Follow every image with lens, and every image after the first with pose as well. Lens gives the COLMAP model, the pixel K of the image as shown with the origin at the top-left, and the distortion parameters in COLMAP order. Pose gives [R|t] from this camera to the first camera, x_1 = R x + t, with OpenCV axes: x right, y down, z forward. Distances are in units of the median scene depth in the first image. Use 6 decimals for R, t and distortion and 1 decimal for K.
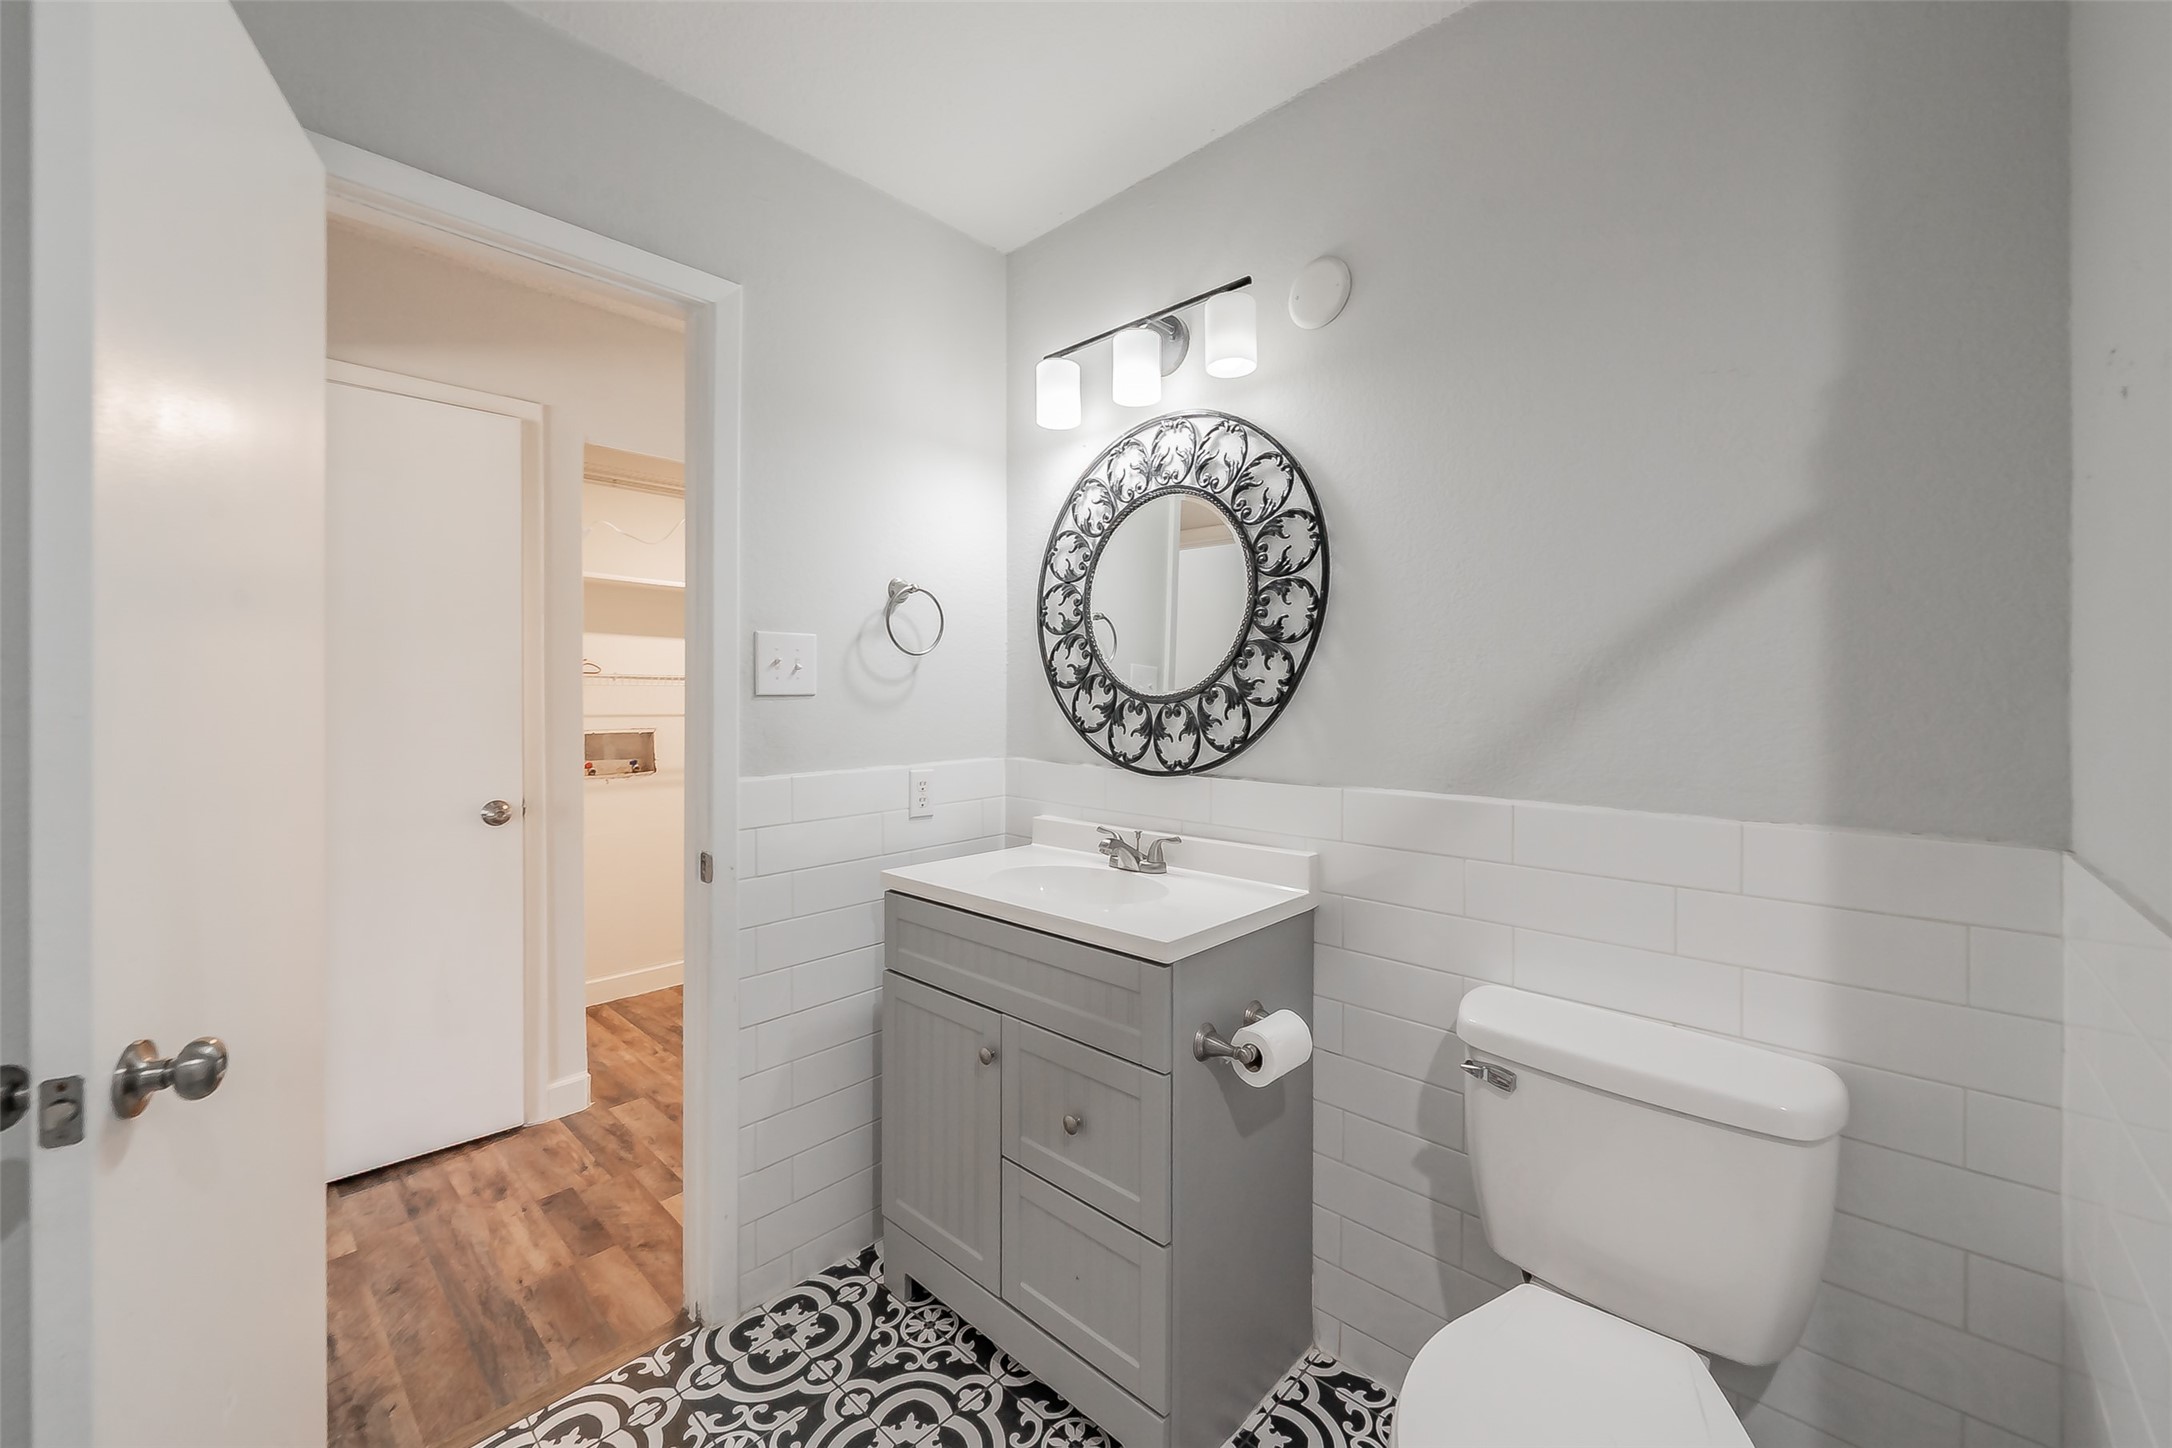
lens RADIAL K [[872.1, 0, 1090.0], [0, 872.1, 707.4], [0, 0, 1]] dist [-0.000237, -0.000402]
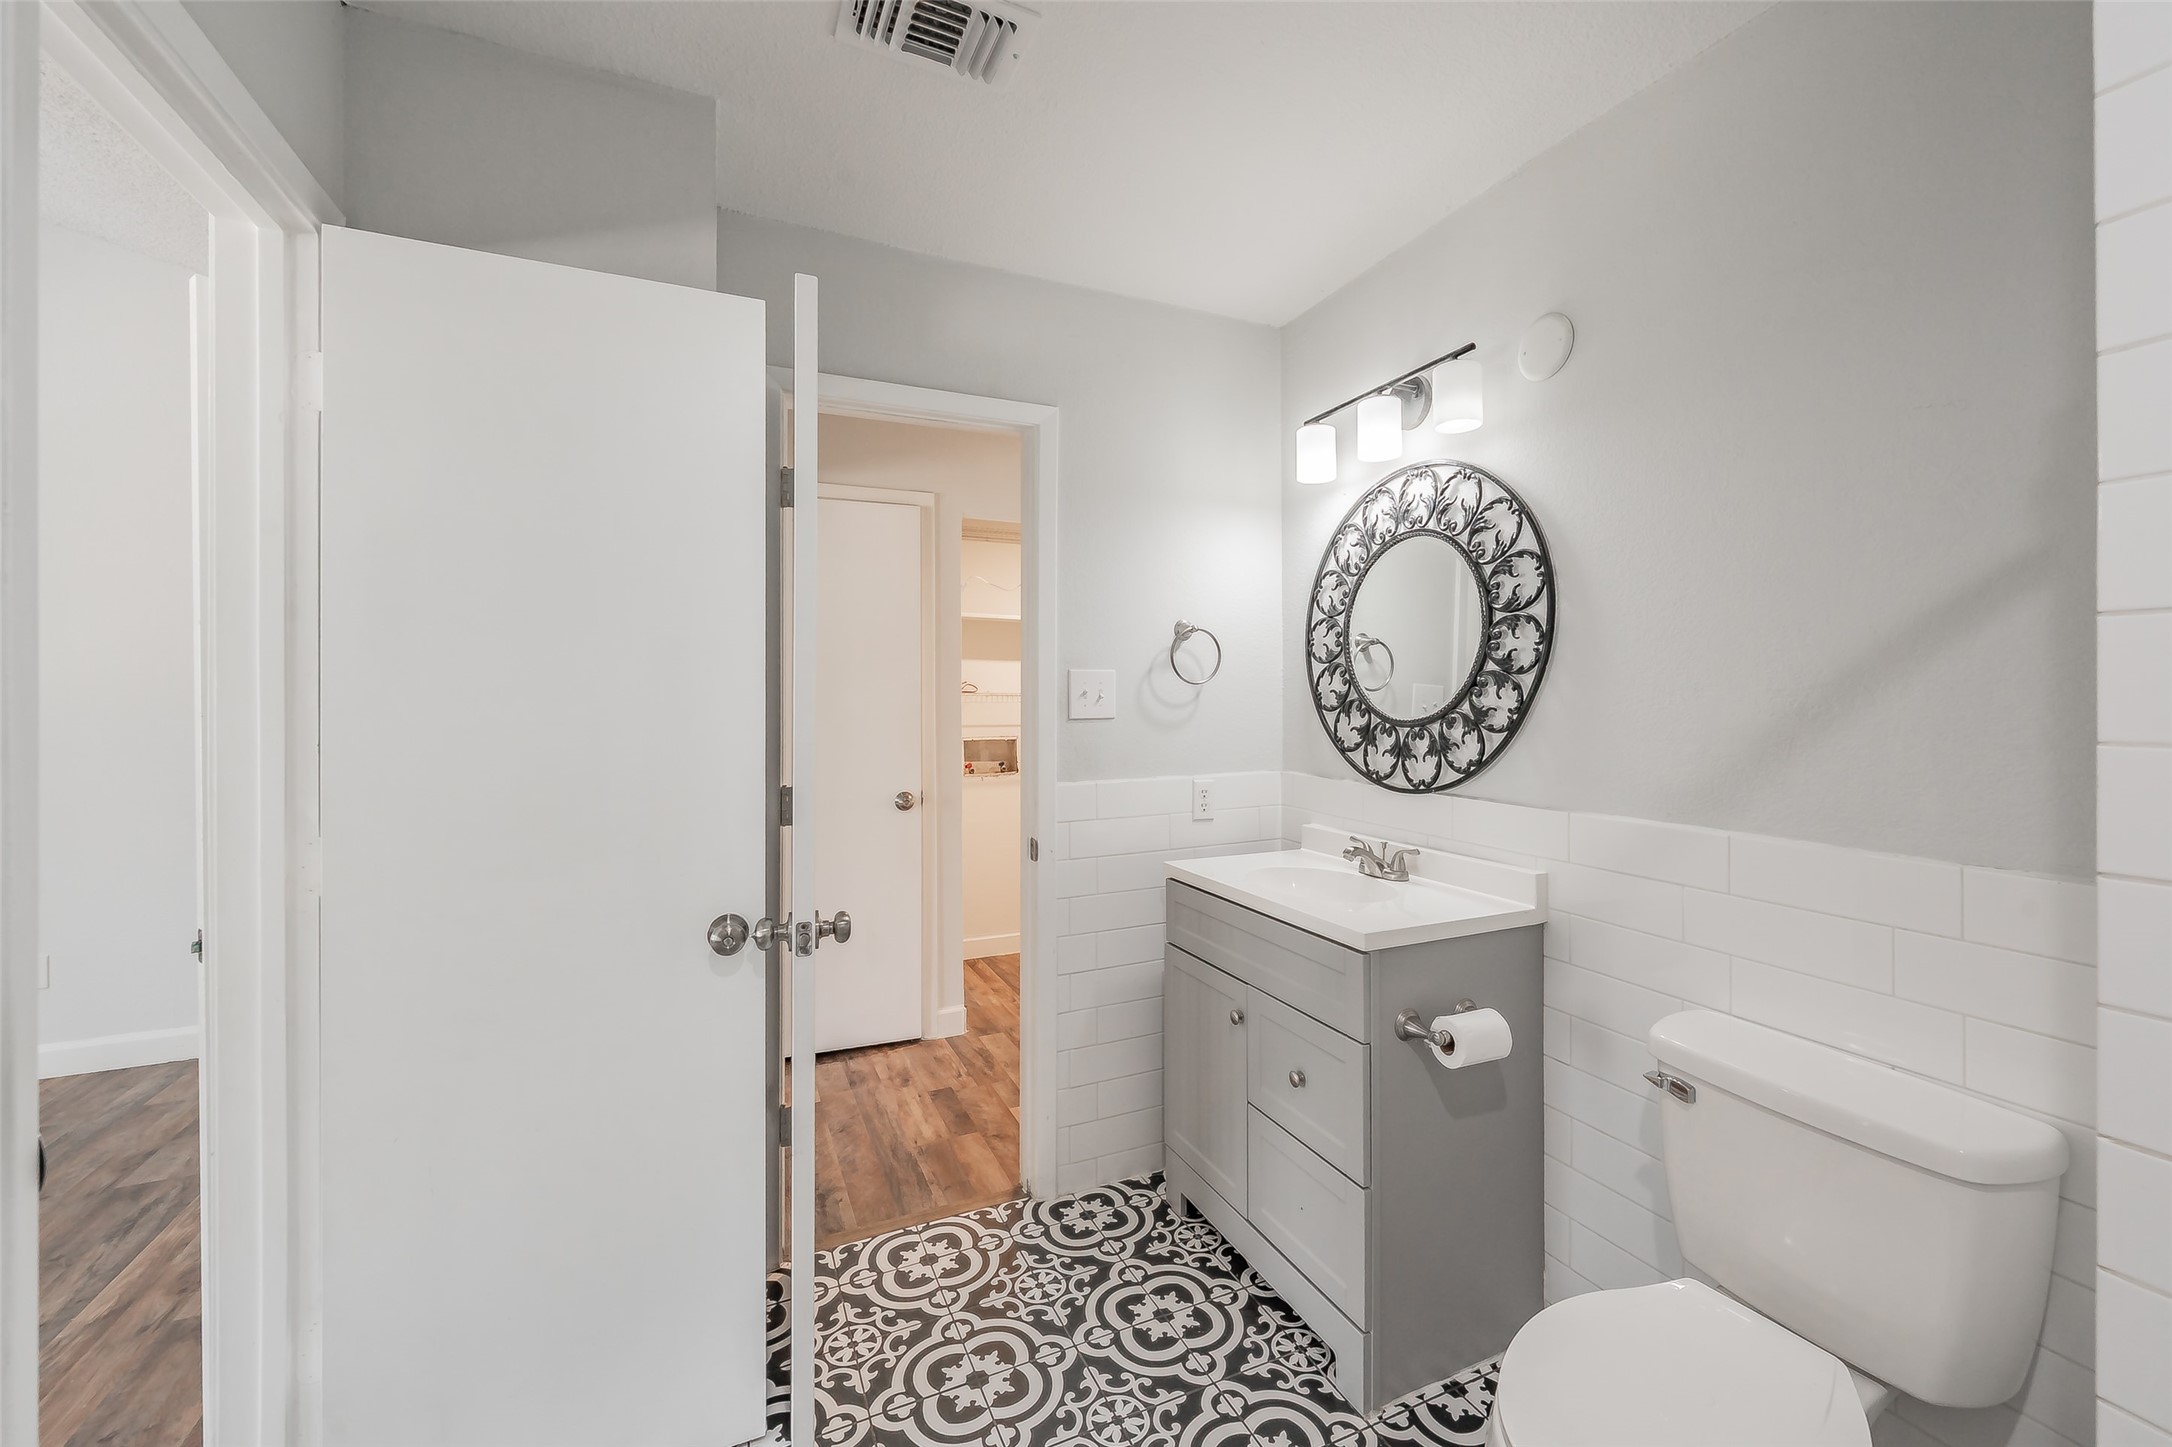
lens RADIAL K [[892.0, 0, 1089.6], [0, 892.0, 704.6], [0, 0, 1]] dist [-0.001440, -0.000538]
pose [[0.919623, -0.000983, -0.392801, 0.152409], [-0.000706, 0.999991, -0.004157, -0.027863], [0.392801, 0.004100, 0.919614, -0.189858]]
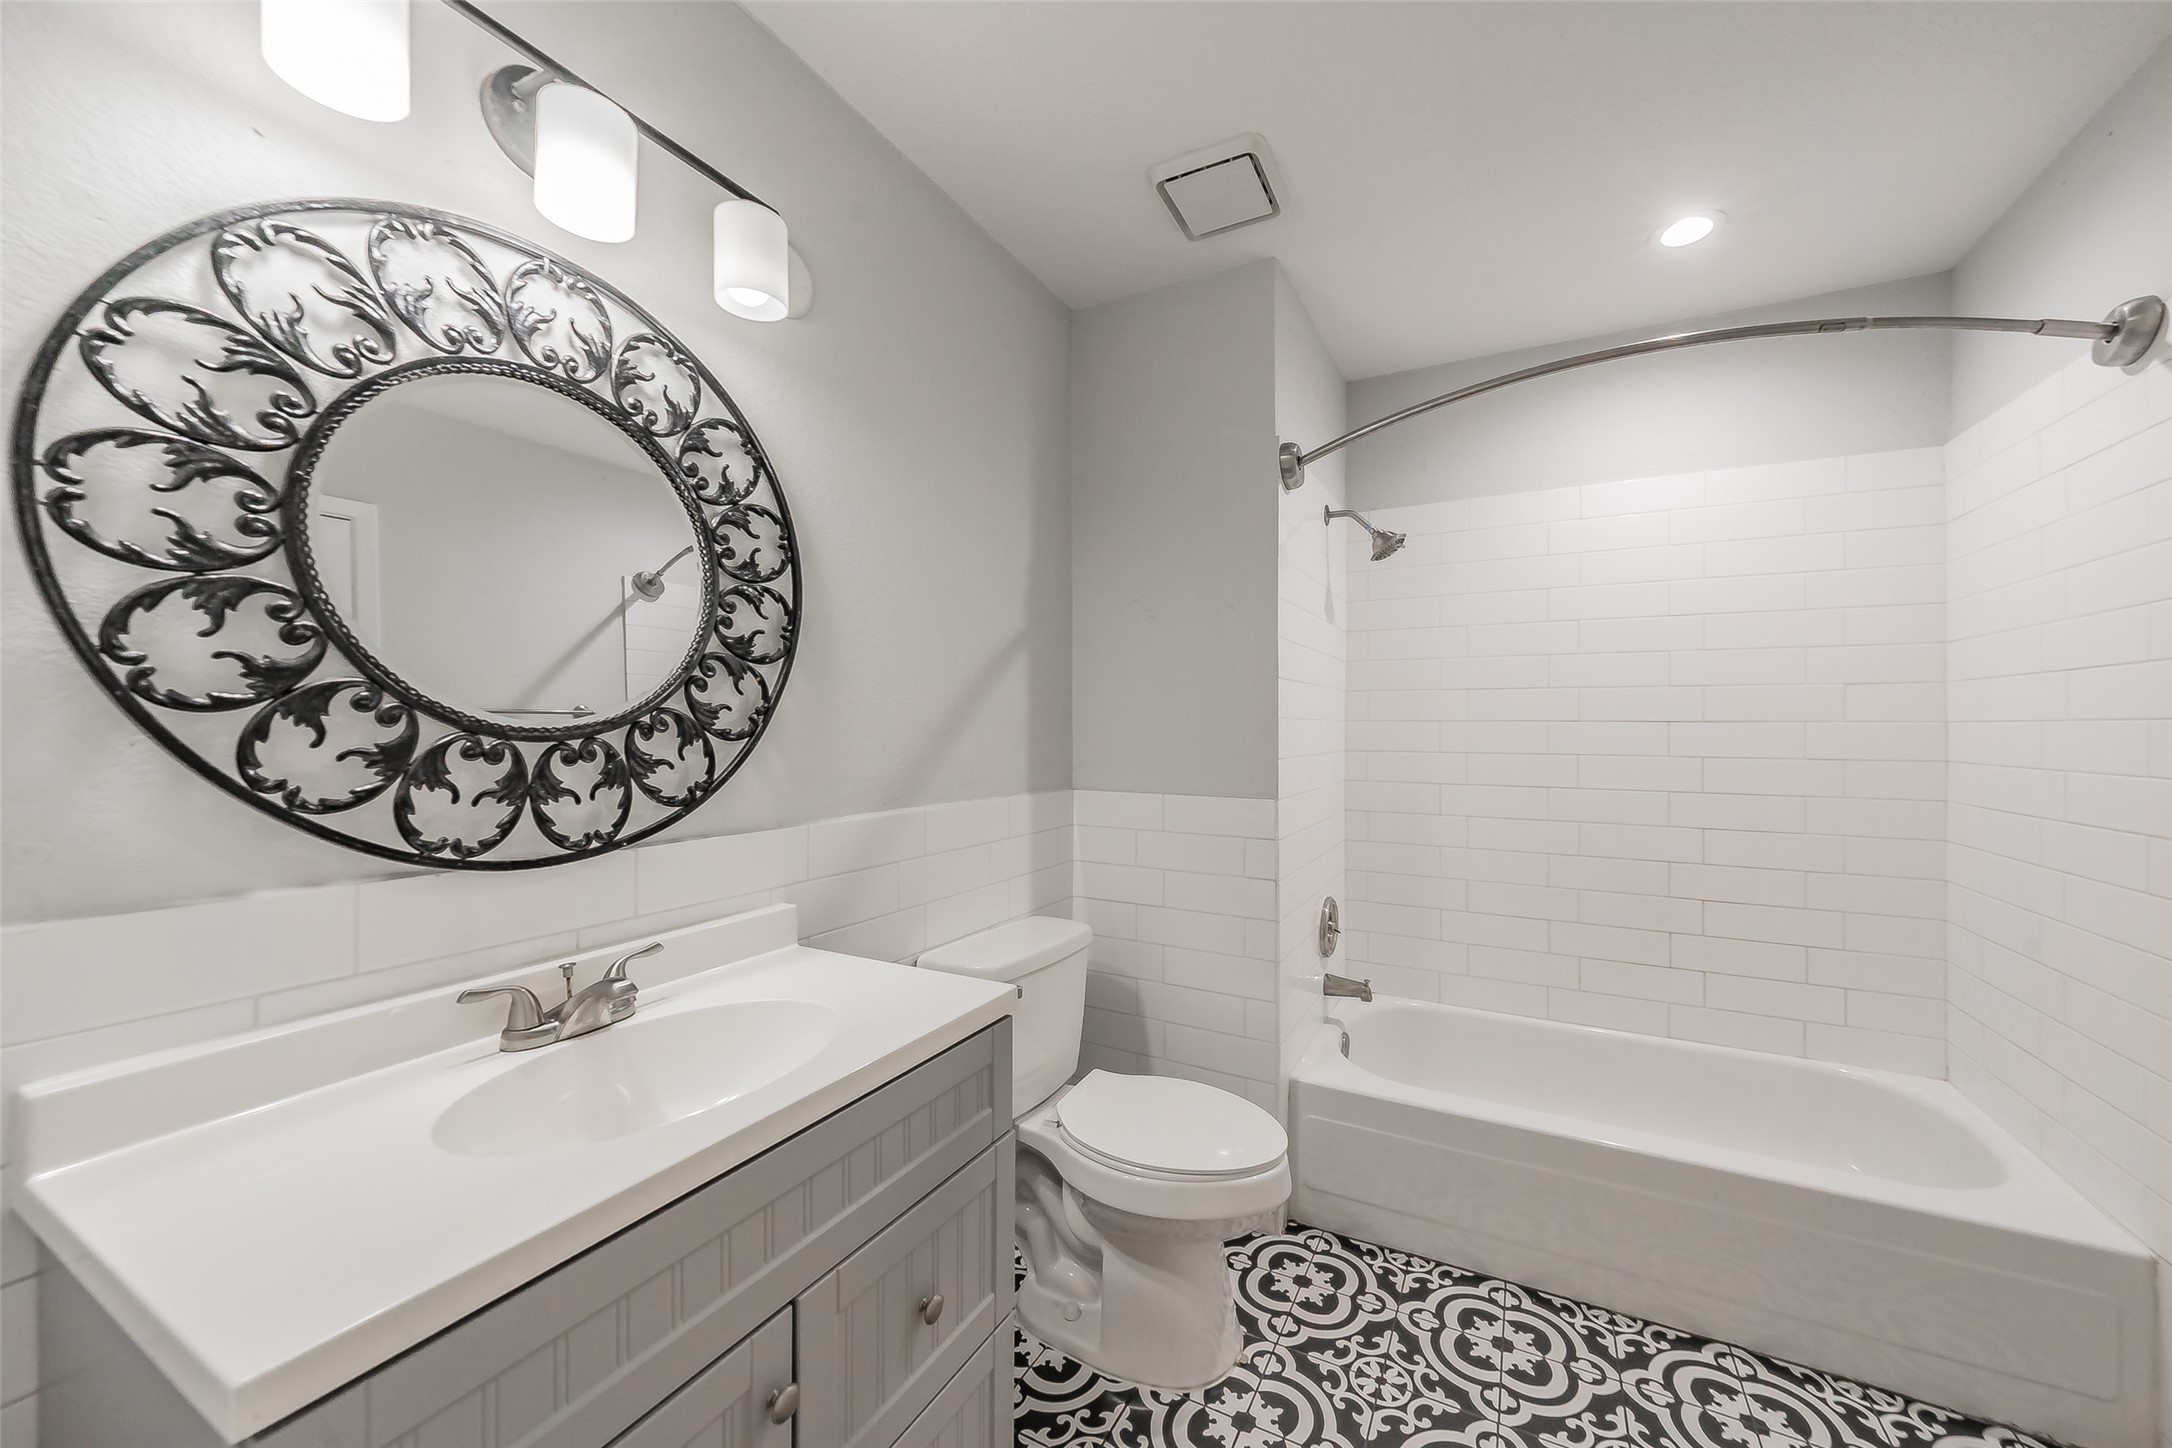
lens RADIAL K [[773.6, 0, 1105.0], [0, 773.6, 729.5], [0, 0, 1]] dist [0.000982, -0.000182]
pose [[-0.255308, -0.003843, 0.966852, -0.507041], [0.020957, 0.999735, 0.009508, -0.009293], [-0.966633, 0.022690, -0.255160, 0.763356]]
